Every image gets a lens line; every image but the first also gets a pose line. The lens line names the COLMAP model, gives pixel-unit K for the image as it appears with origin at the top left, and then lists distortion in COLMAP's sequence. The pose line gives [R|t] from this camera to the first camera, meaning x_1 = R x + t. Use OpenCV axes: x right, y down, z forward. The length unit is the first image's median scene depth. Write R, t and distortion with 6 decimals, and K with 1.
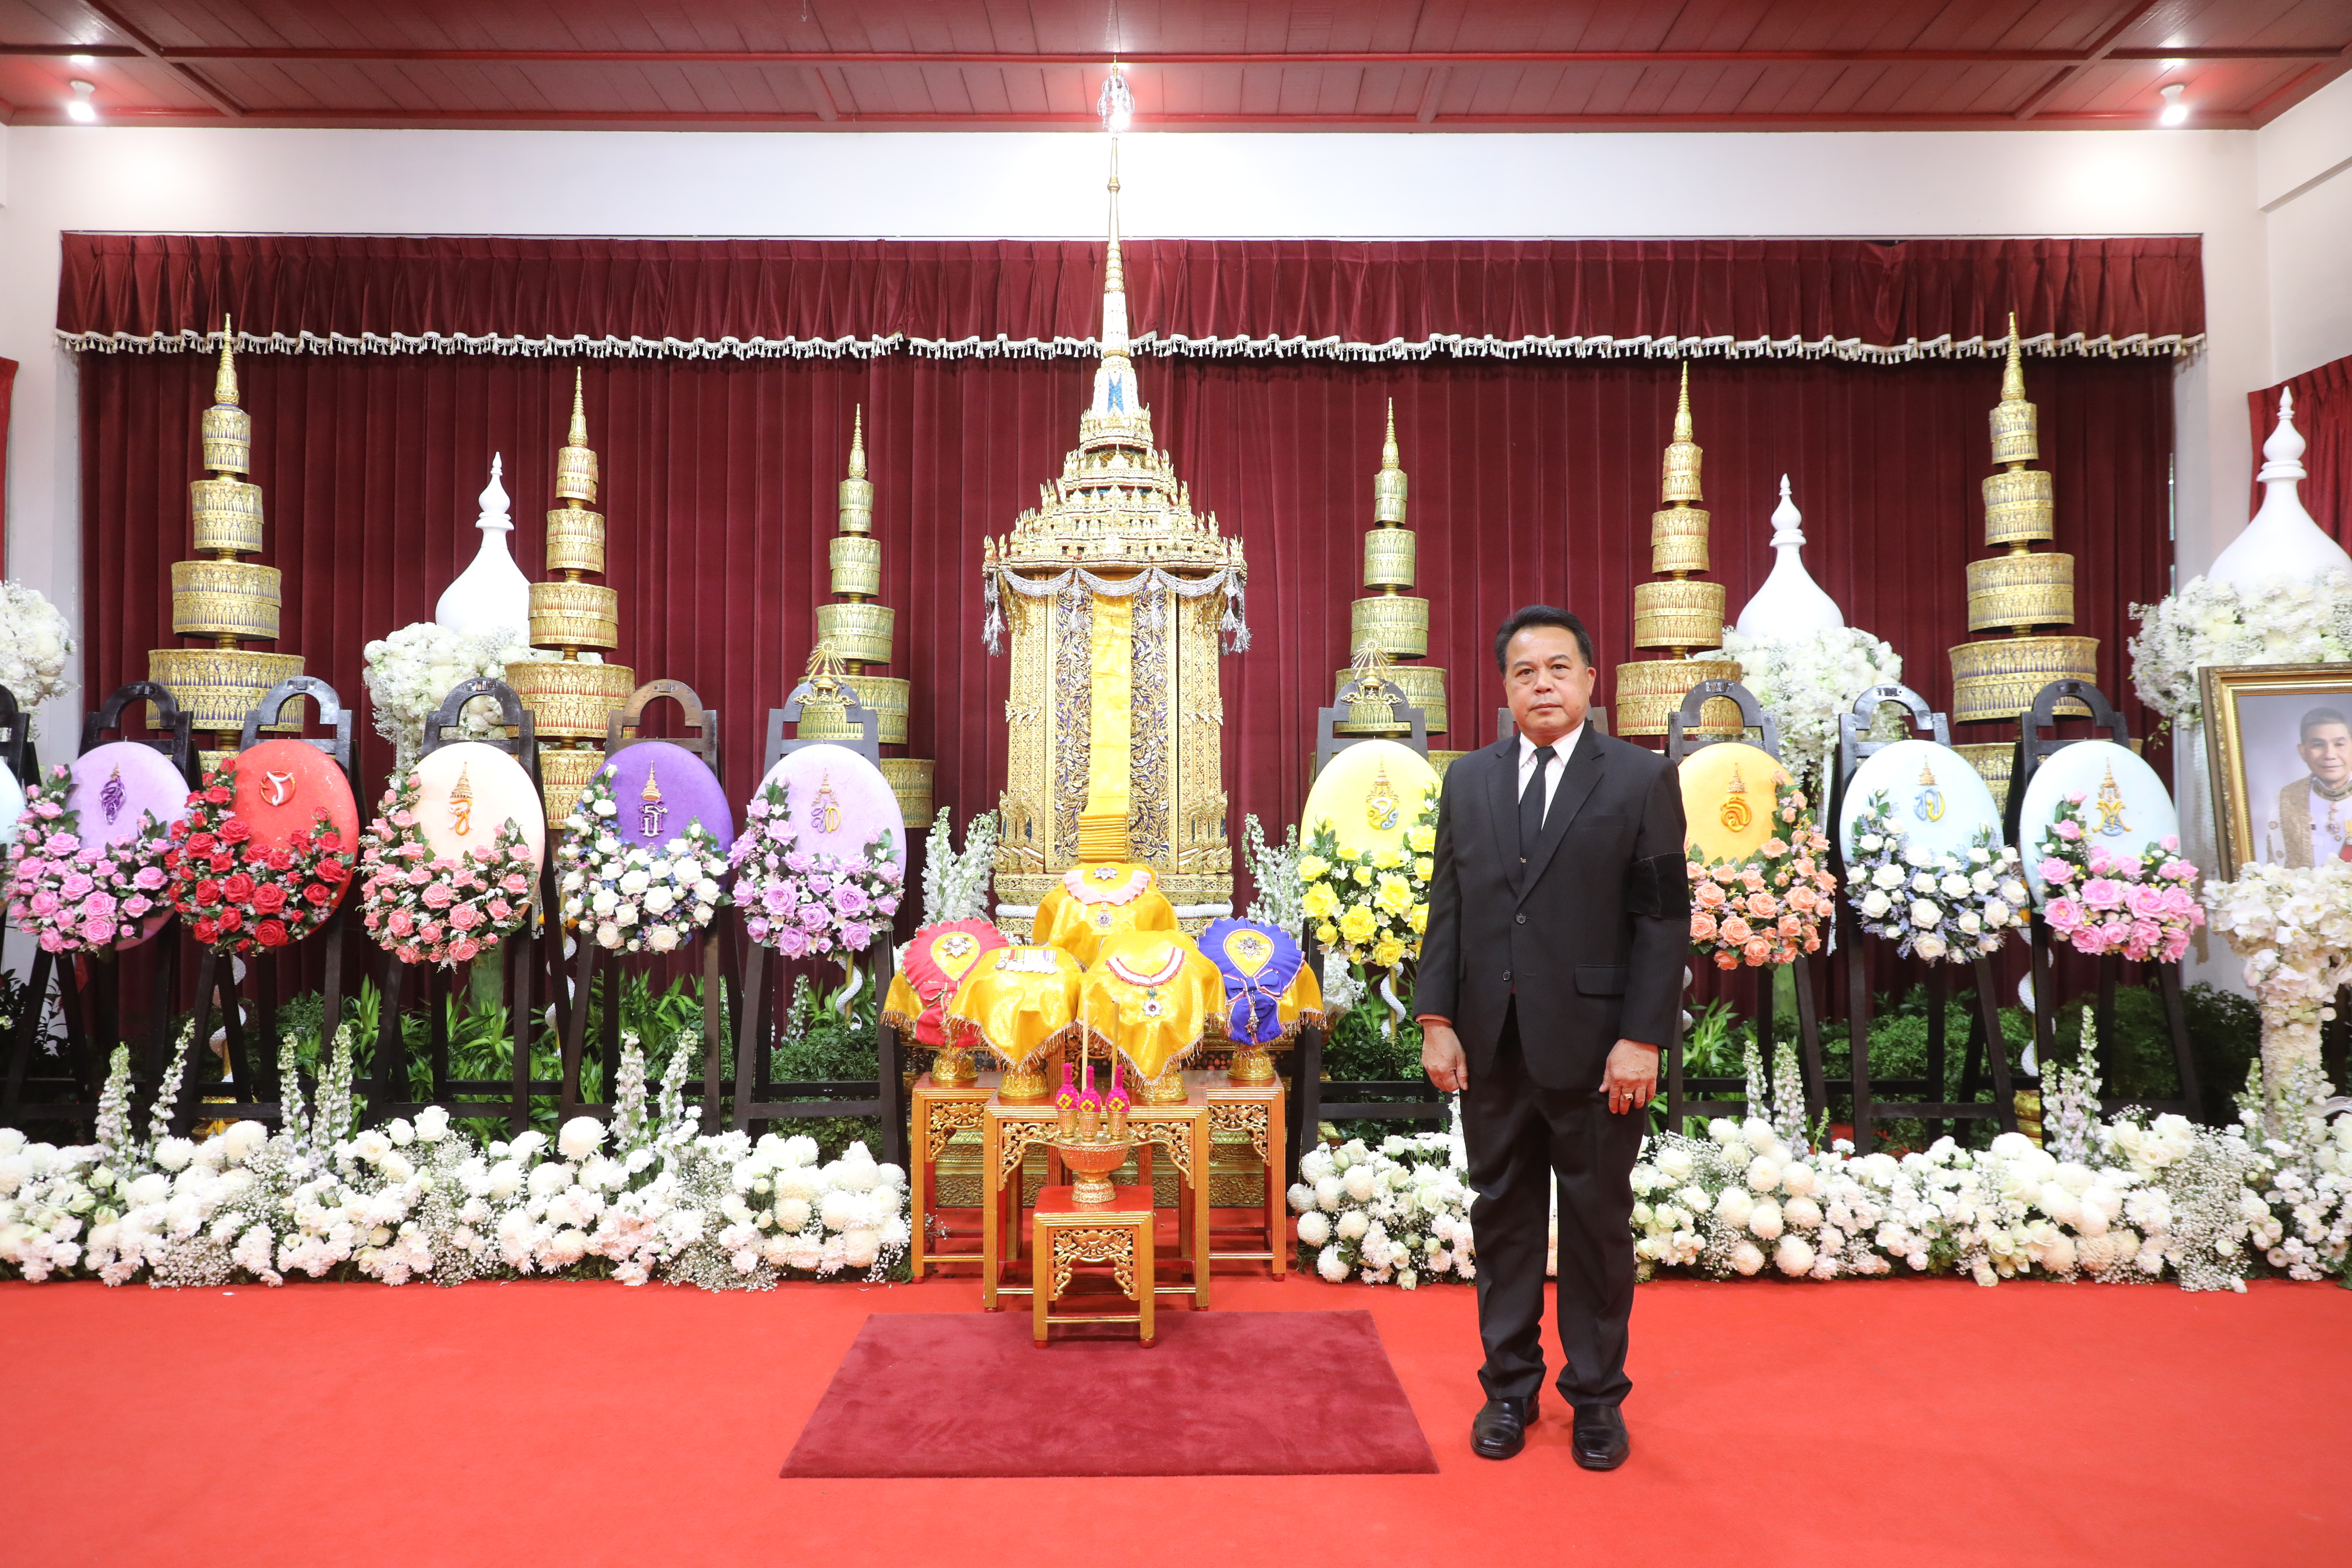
lens RADIAL K [[1570.7, 0, 1174.5], [0, 1570.7, 779.6], [0, 0, 1]] dist [0.001704, 0.004088]
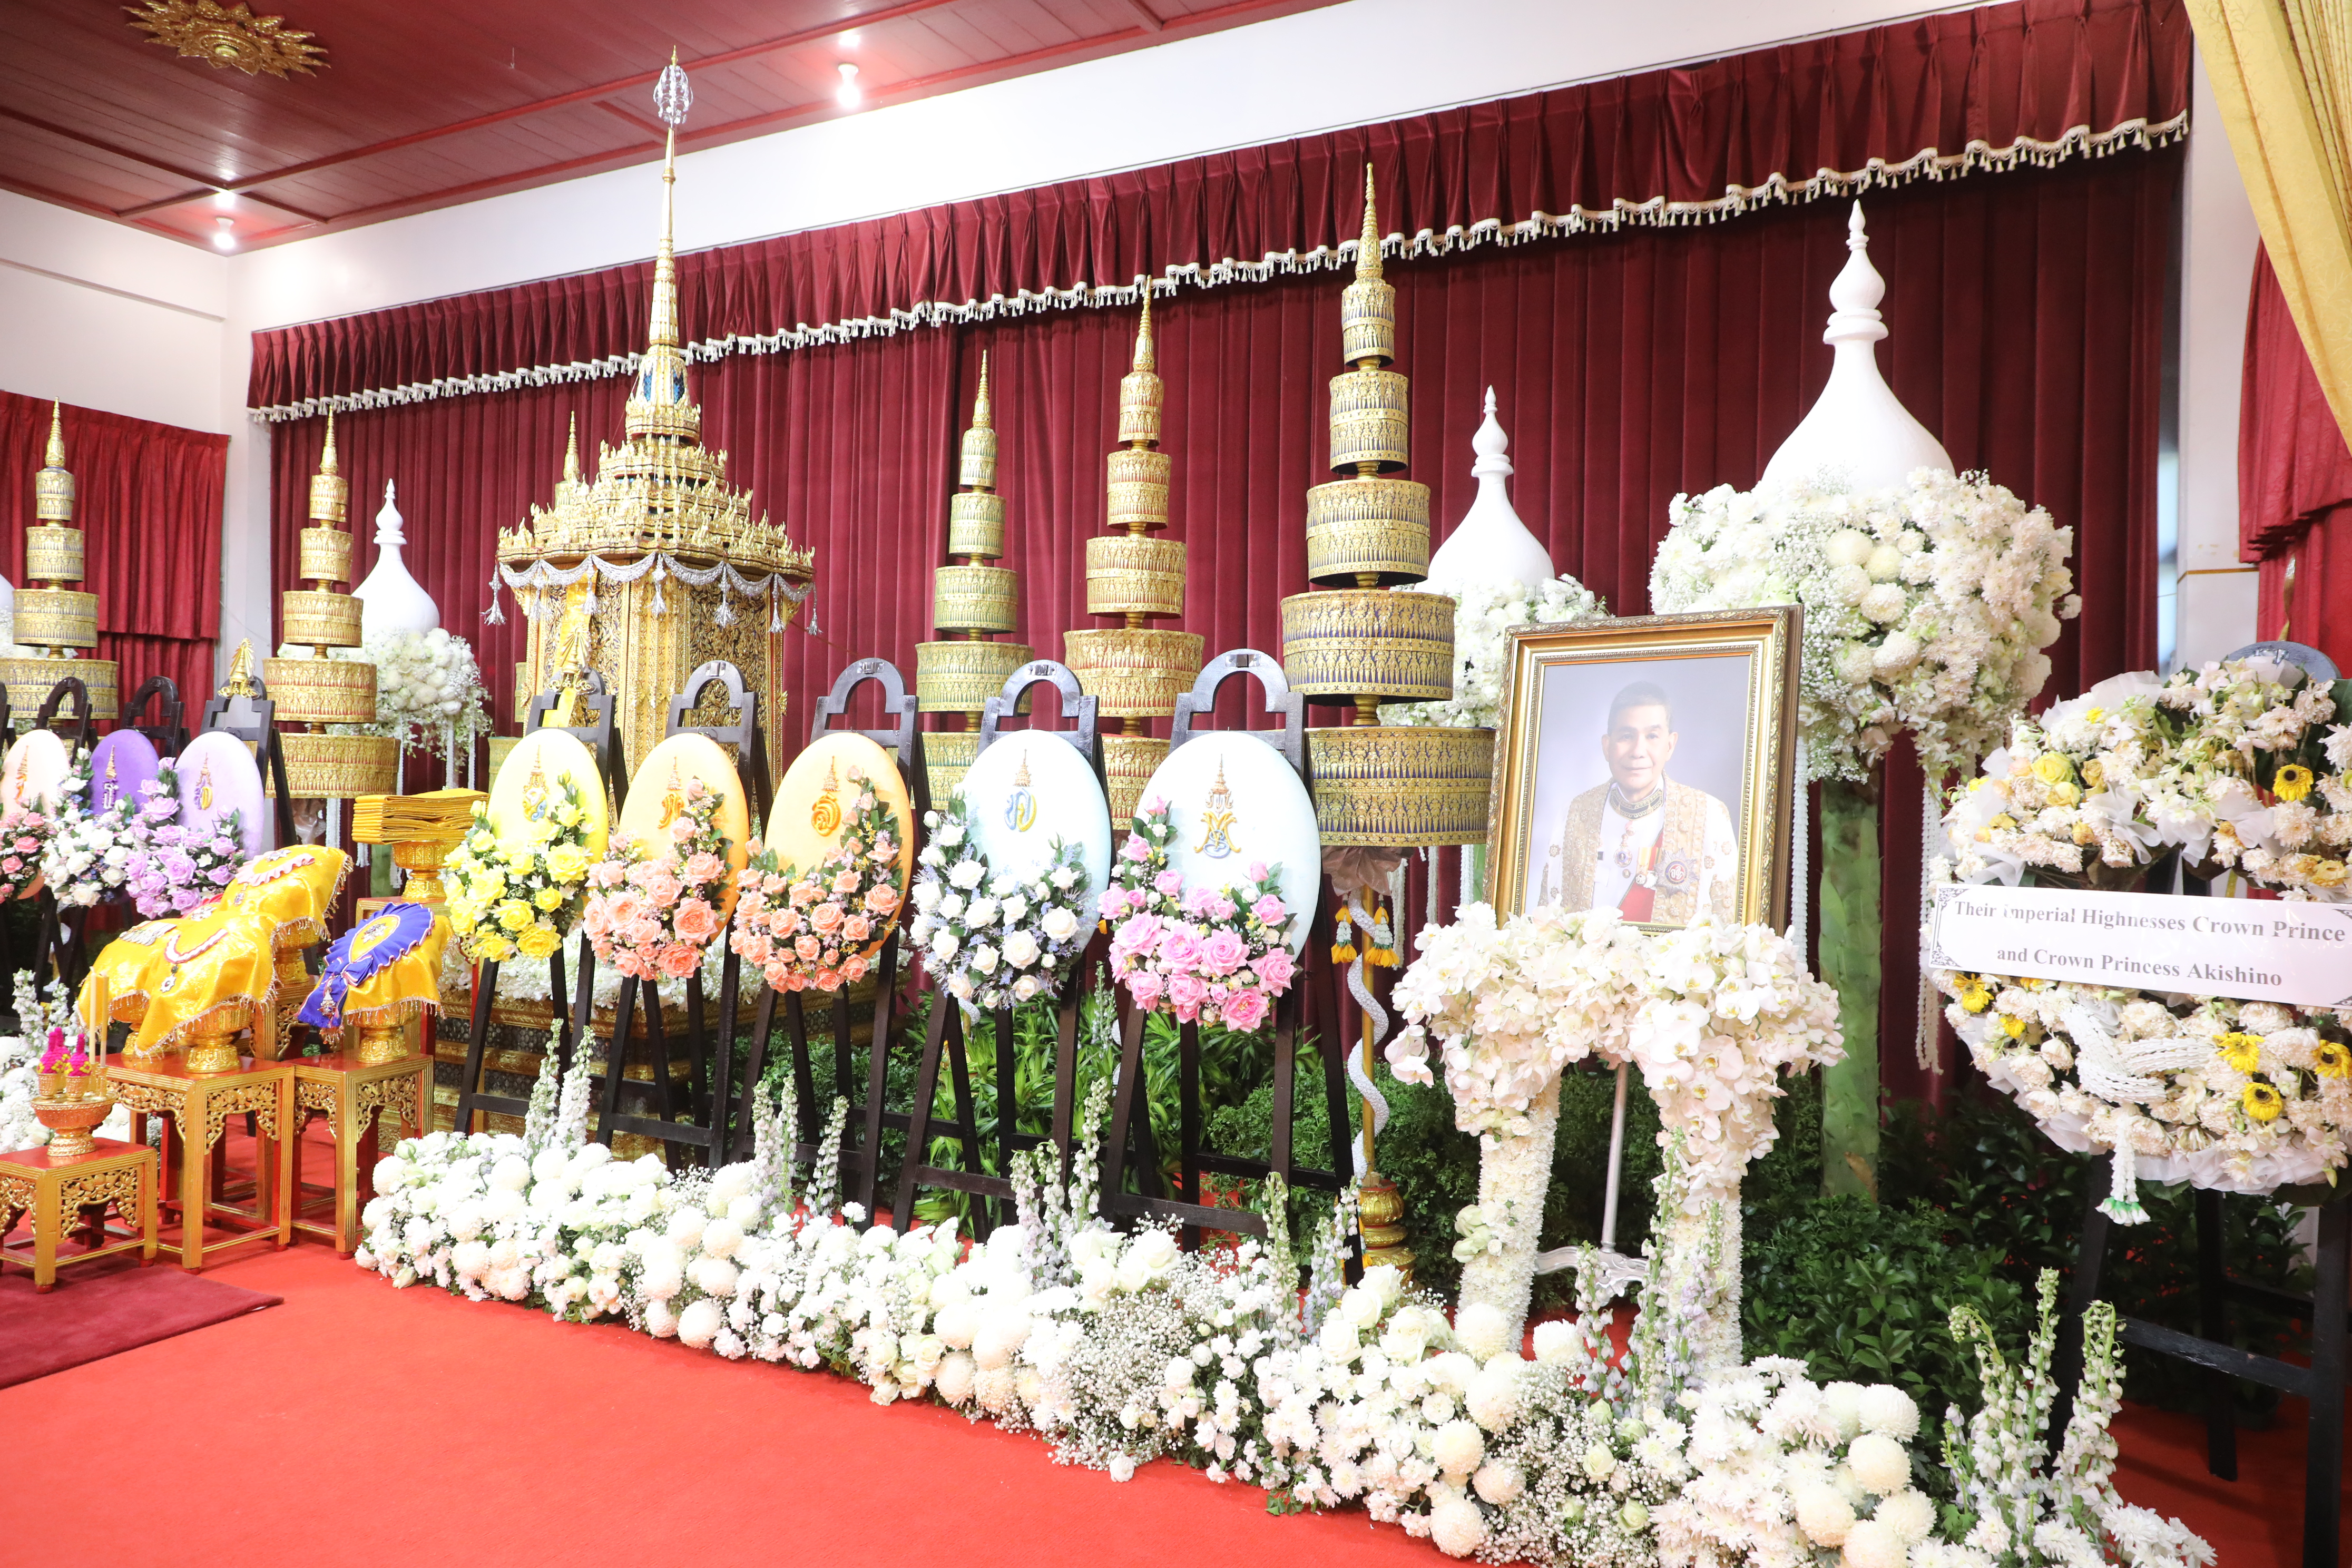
lens RADIAL K [[1570.7, 0, 1174.5], [0, 1570.7, 779.6], [0, 0, 1]] dist [0.001704, 0.004088]
pose [[0.882926, 0.016514, -0.469221, 0.933254], [-0.006799, 0.999726, 0.022392, -0.018278], [0.469463, -0.016580, 0.882797, 0.325037]]
